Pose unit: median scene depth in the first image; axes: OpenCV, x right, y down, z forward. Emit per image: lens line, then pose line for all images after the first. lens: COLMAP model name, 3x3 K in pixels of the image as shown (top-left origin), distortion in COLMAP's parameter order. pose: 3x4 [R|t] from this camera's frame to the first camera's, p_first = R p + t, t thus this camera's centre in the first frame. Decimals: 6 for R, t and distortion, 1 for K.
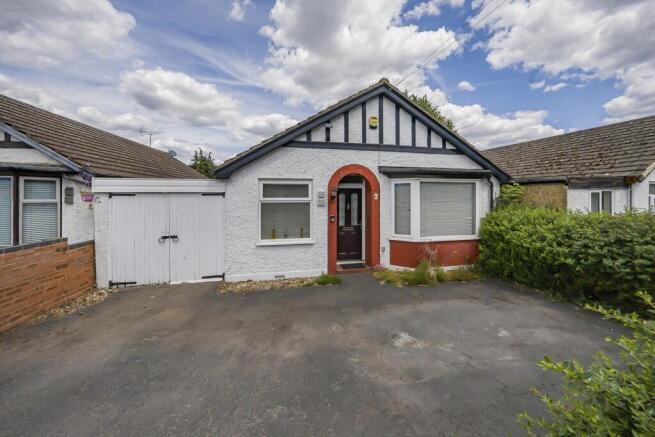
lens RADIAL K [[252.4, 0, 323.7], [0, 252.4, 194.2], [0, 0, 1]] dist [-0.017808, 0.002910]
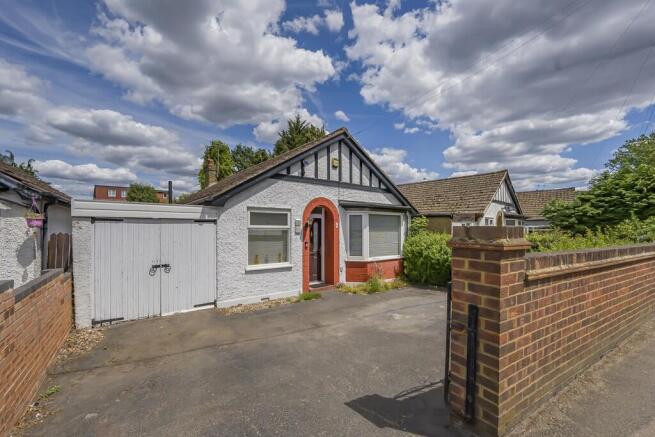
lens RADIAL K [[295.0, 0, 326.4], [0, 295.0, 224.3], [0, 0, 1]] dist [-0.015780, 0.001310]
pose [[0.890730, 0.010148, 0.454420, -0.474787], [-0.009402, 0.999948, -0.003901, 0.010446], [-0.454436, -0.000798, 0.890779, -0.221121]]
